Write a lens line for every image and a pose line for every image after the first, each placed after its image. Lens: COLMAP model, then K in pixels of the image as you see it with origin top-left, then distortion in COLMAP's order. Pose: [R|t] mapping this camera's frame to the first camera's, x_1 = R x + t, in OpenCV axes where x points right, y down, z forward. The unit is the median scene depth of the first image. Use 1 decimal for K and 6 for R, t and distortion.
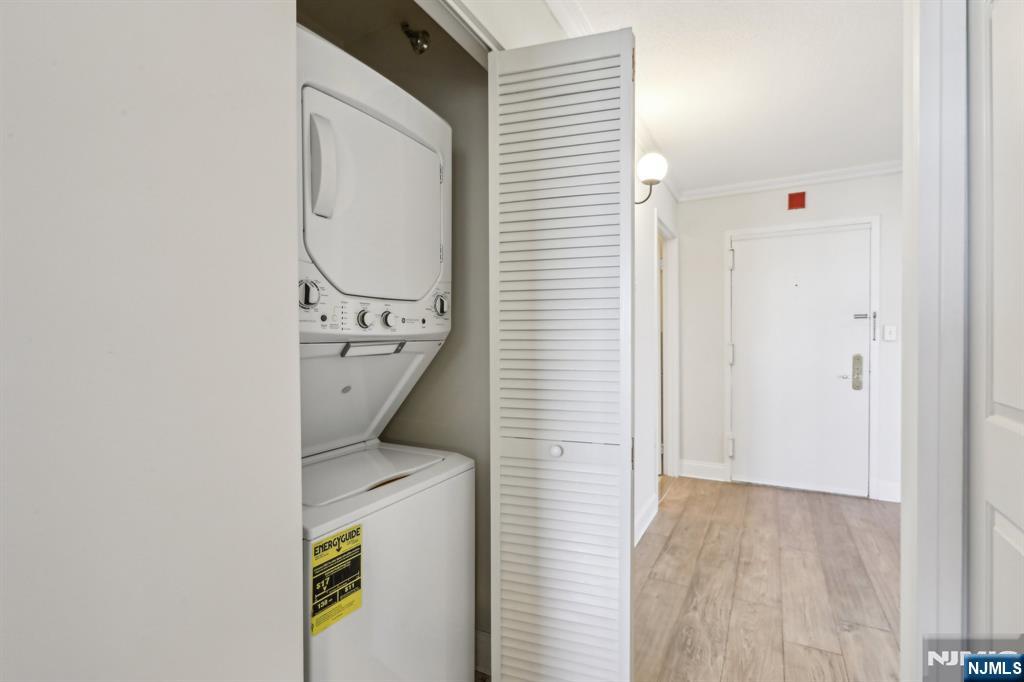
lens RADIAL K [[472.2, 0, 545.3], [0, 472.2, 341.2], [0, 0, 1]] dist [0.000462, 0.002512]
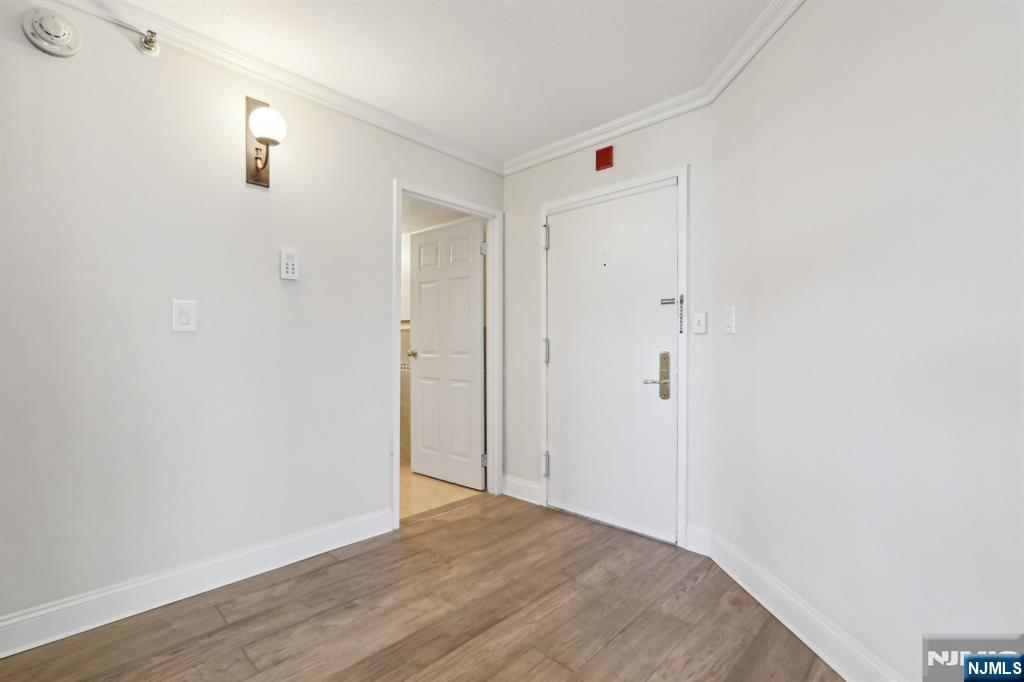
lens RADIAL K [[472.2, 0, 530.2], [0, 472.2, 340.2], [0, 0, 1]] dist [0.000462, 0.002512]
pose [[0.961651, 0.000946, -0.274274, 0.669520], [-0.004239, 0.999926, -0.011416, 0.018651], [0.274243, 0.012141, 0.961584, 0.219368]]
